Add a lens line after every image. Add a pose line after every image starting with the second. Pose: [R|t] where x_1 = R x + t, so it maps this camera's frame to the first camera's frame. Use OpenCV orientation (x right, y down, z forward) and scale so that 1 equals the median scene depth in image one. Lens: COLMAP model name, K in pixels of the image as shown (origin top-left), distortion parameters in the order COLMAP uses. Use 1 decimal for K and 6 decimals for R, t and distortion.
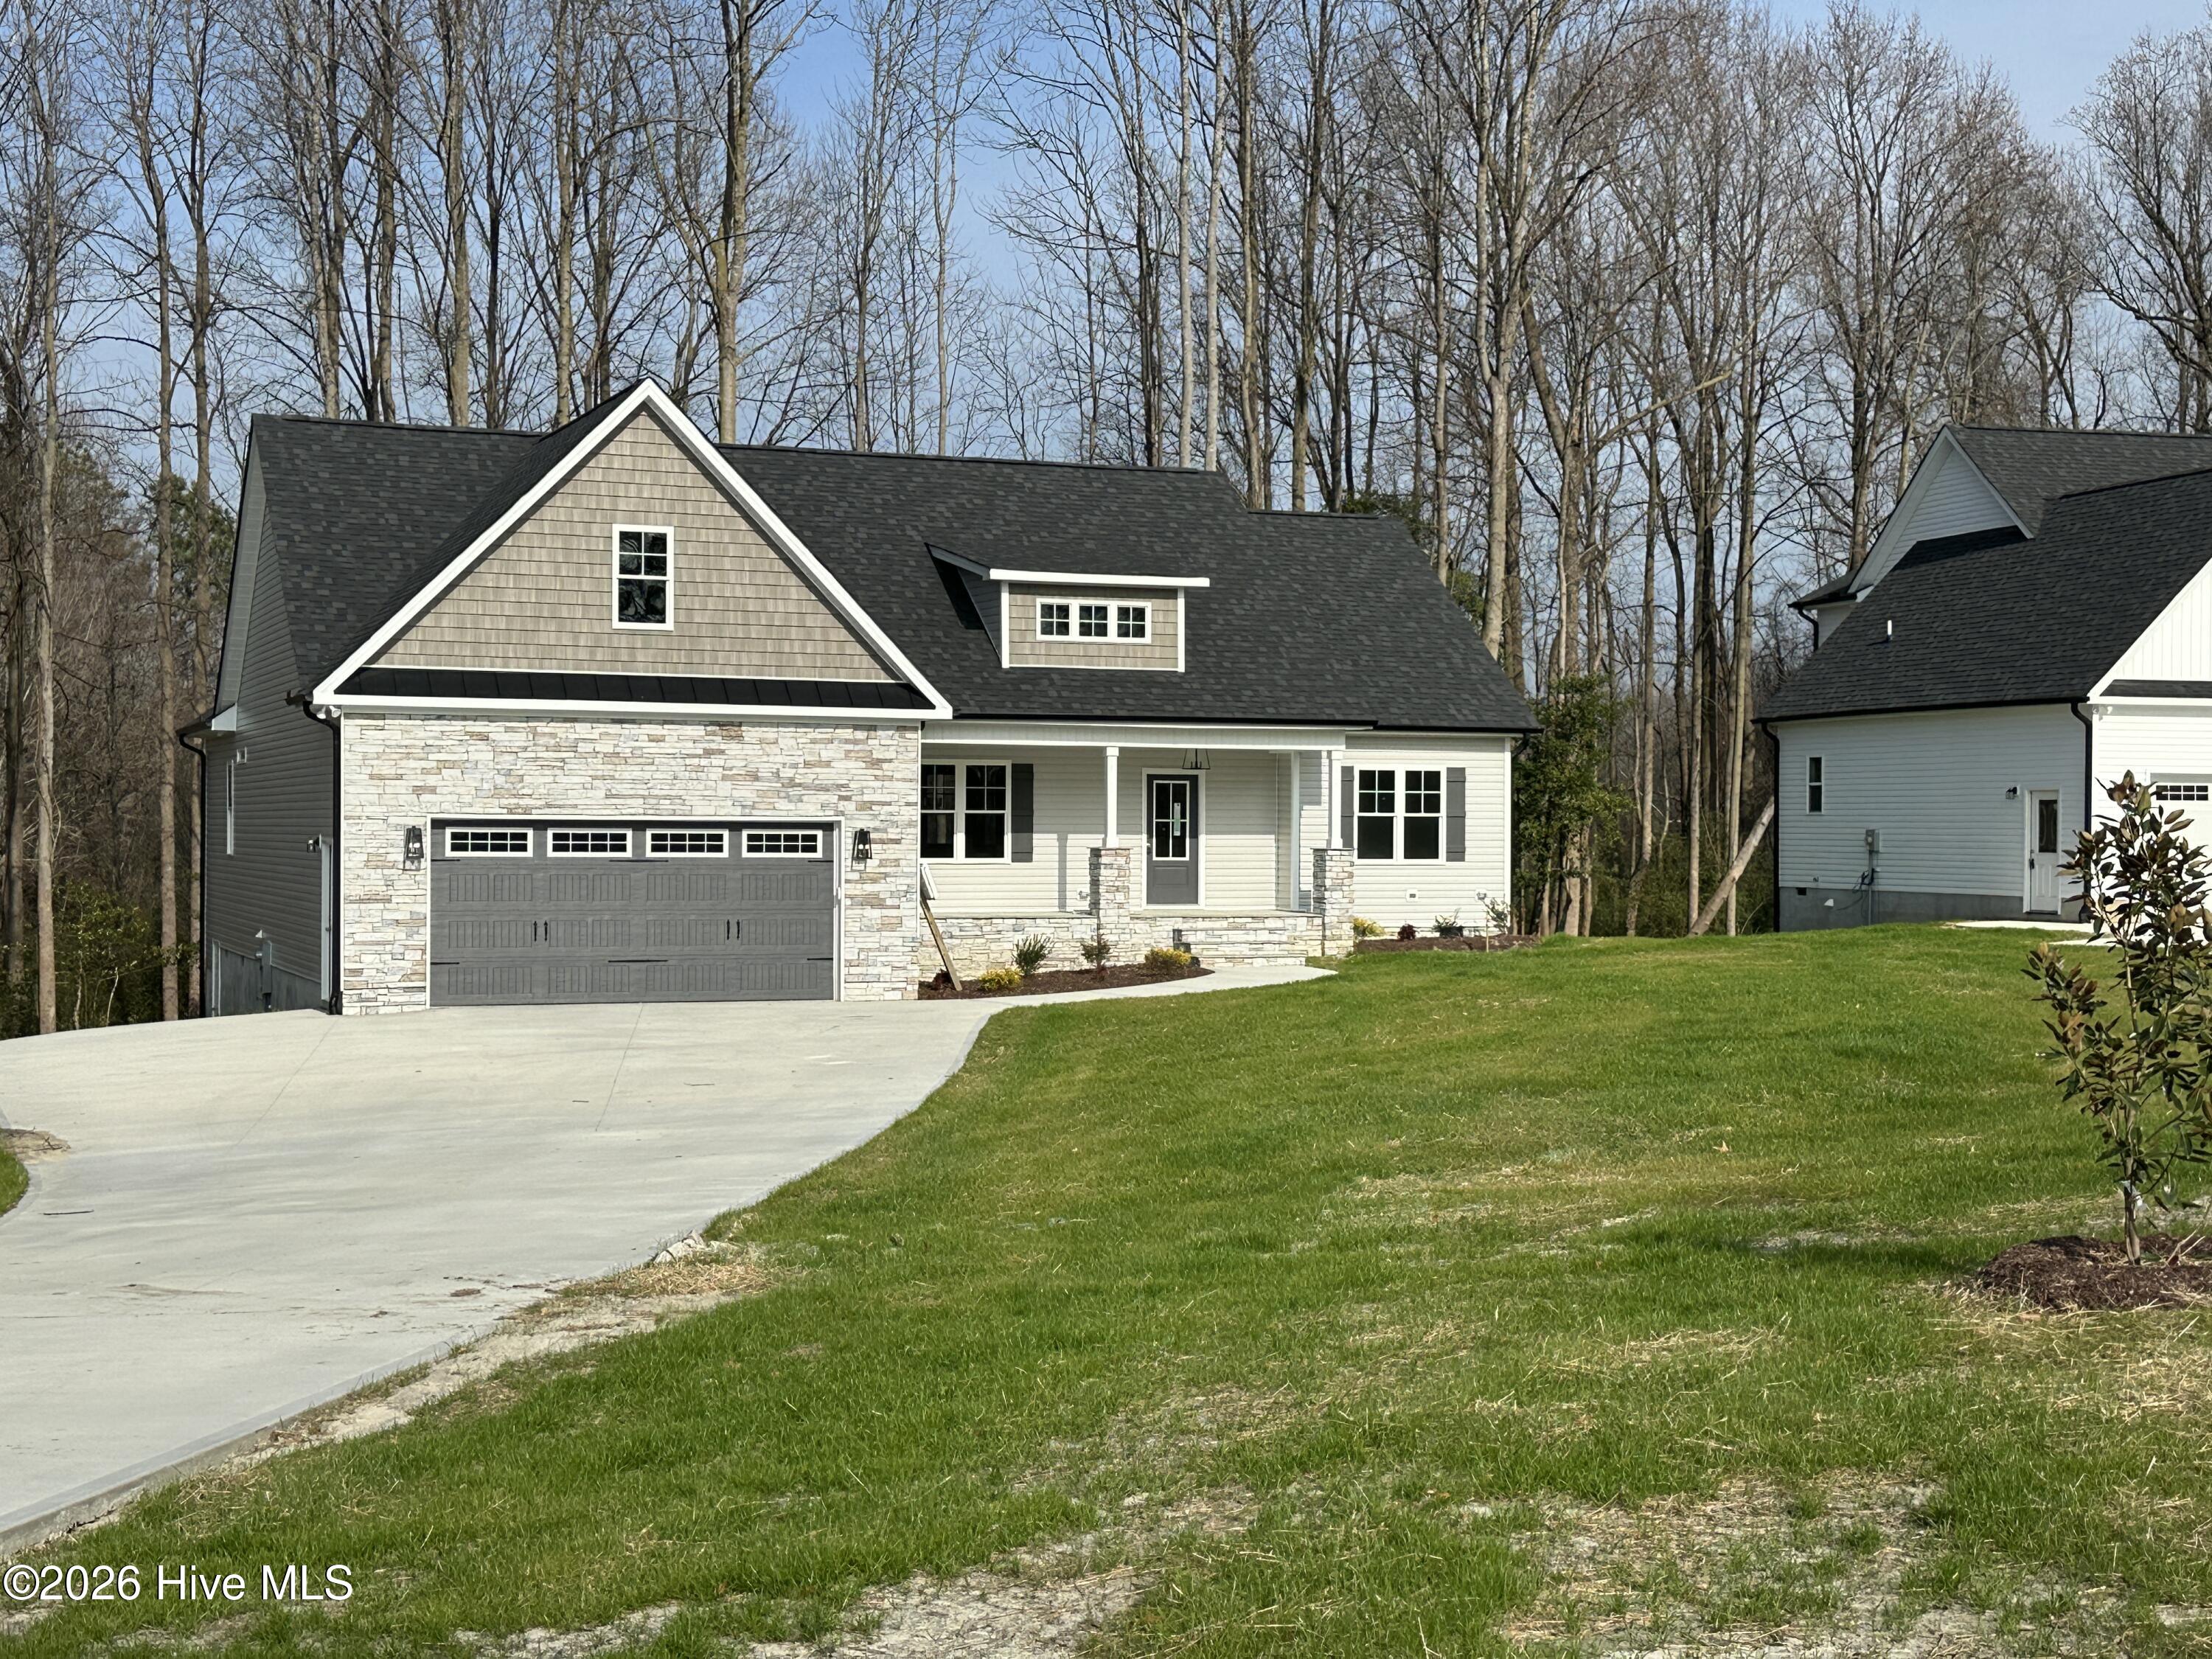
lens RADIAL K [[3146.7, 0, 1107.4], [0, 3146.7, 817.0], [0, 0, 1]] dist [0.153294, 0.000000]
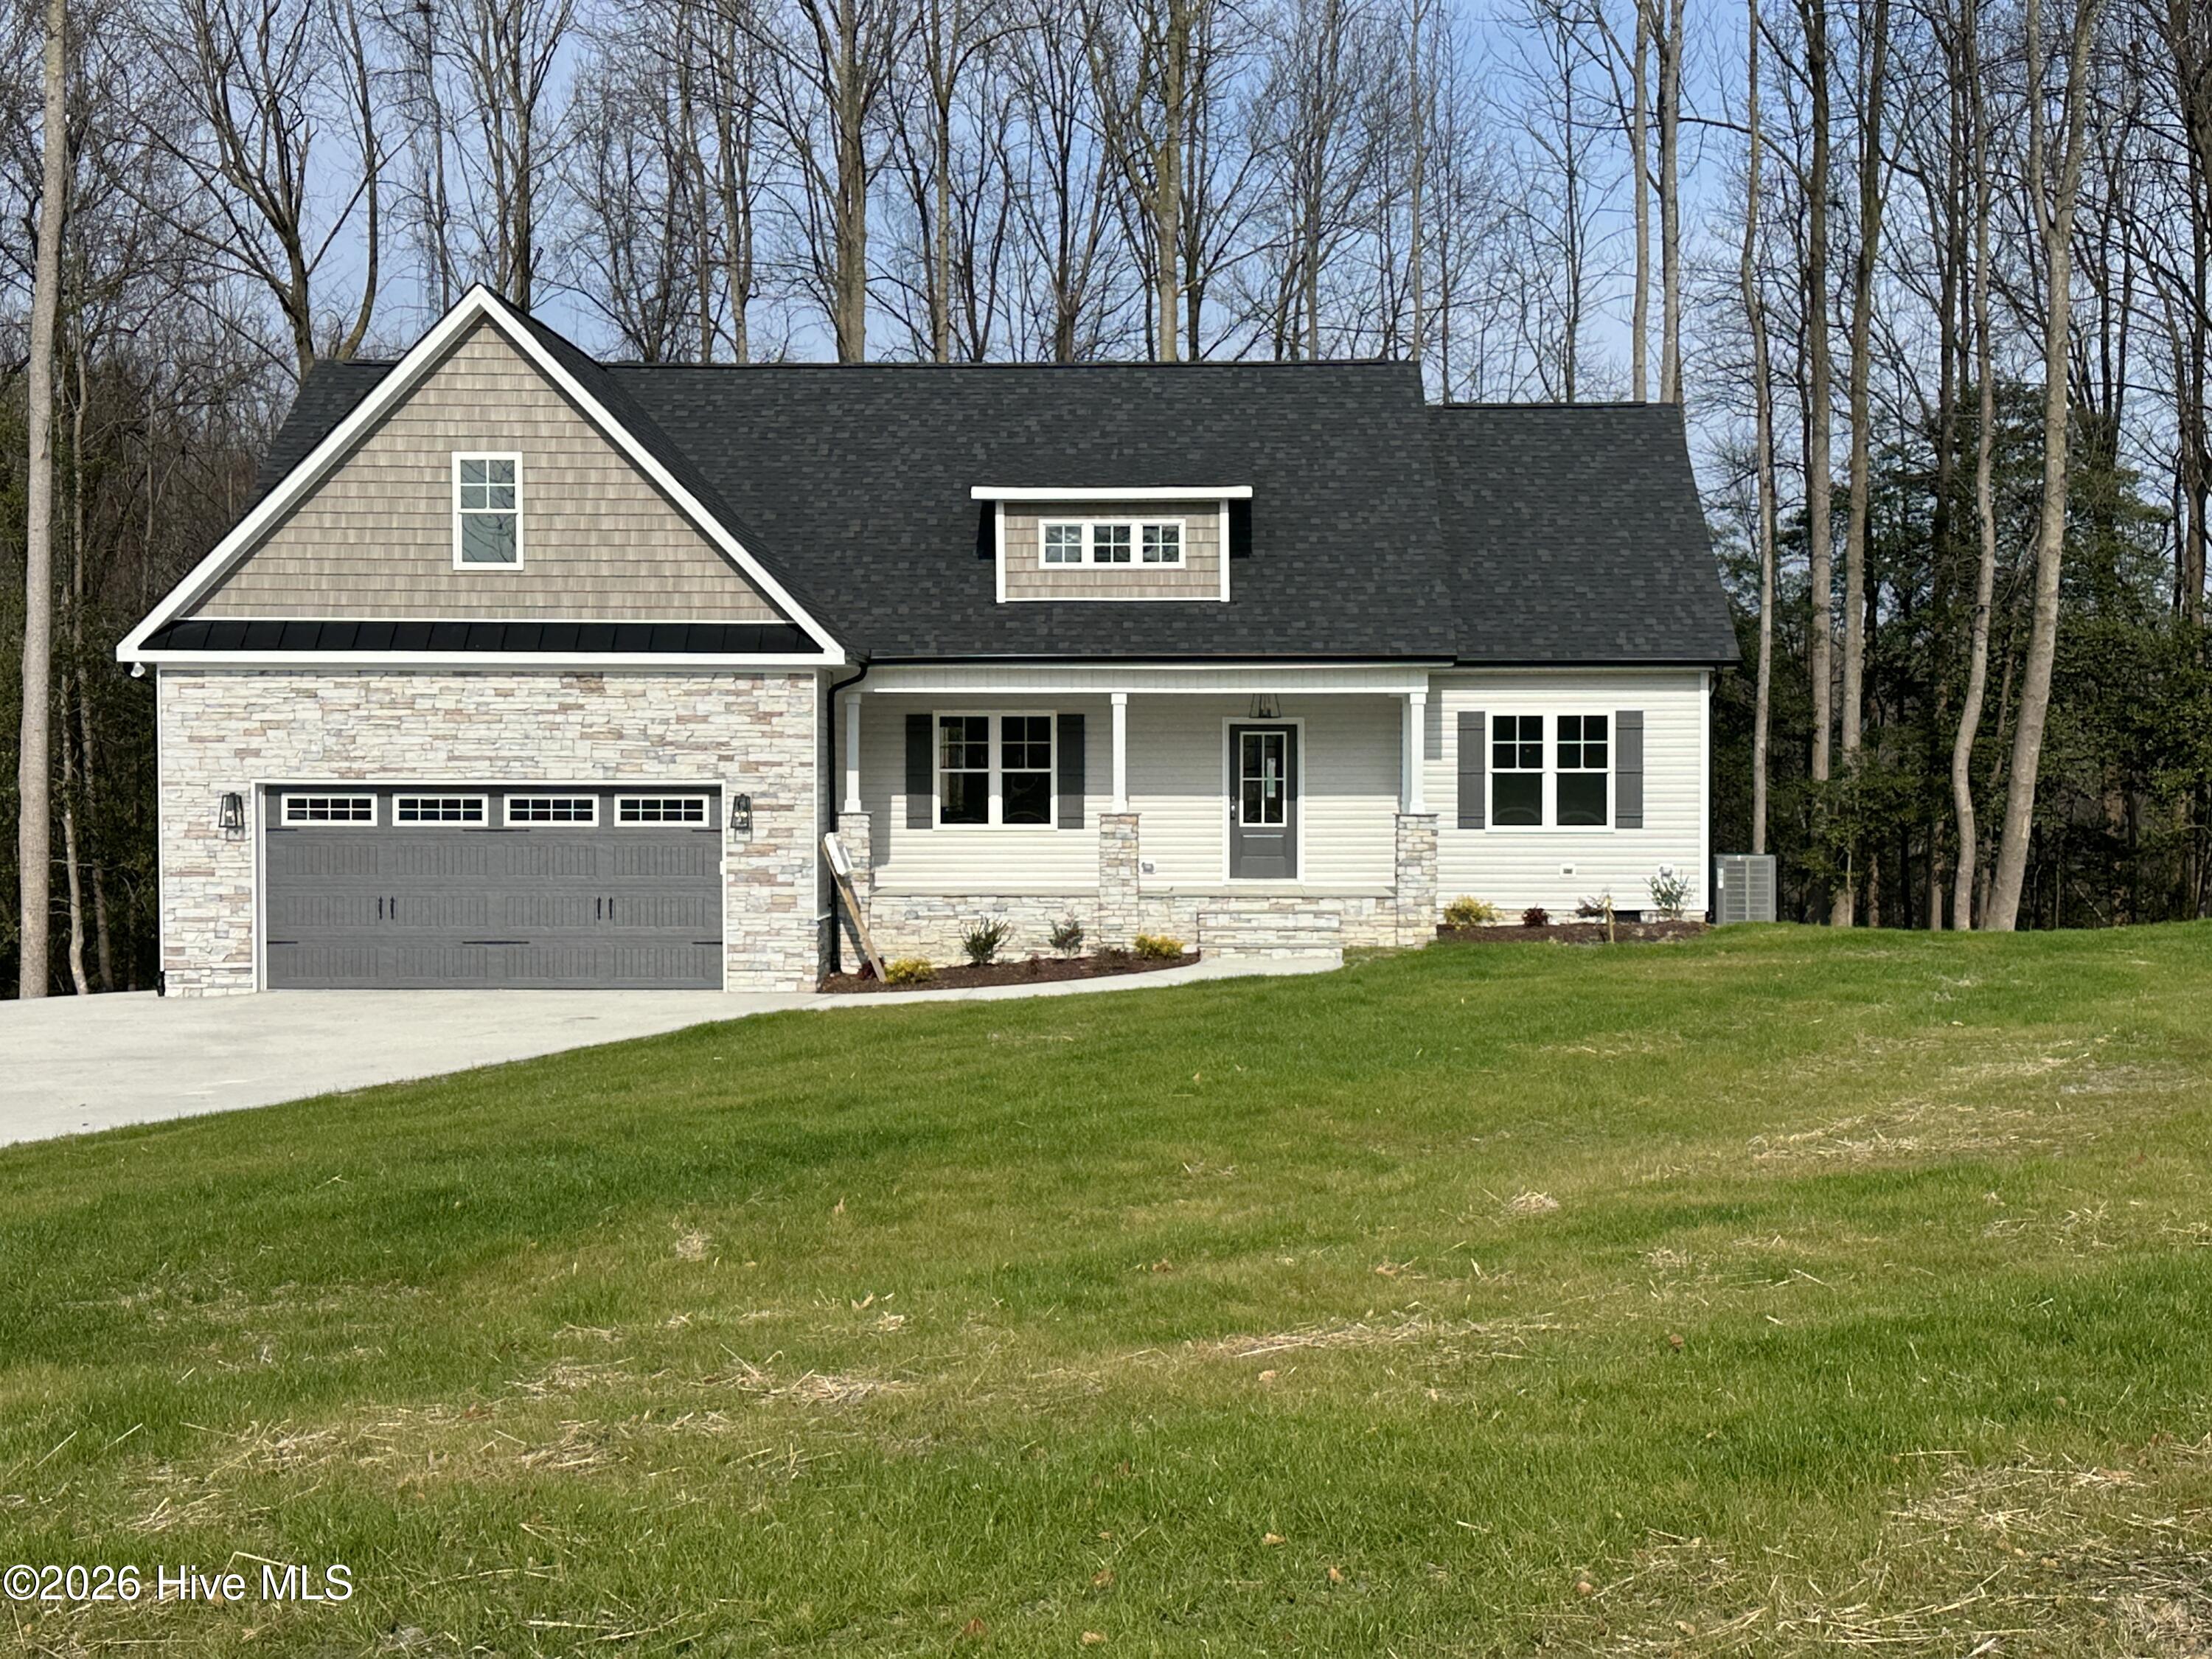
lens RADIAL K [[2849.7, 0, 1094.9], [0, 2849.7, 816.9], [0, 0, 1]] dist [0.147721, 0.000000]
pose [[0.908843, 0.002504, -0.417131, 0.334948], [0.006515, 0.999775, 0.020198, -0.005058], [0.417087, -0.021074, 0.908622, 0.326882]]
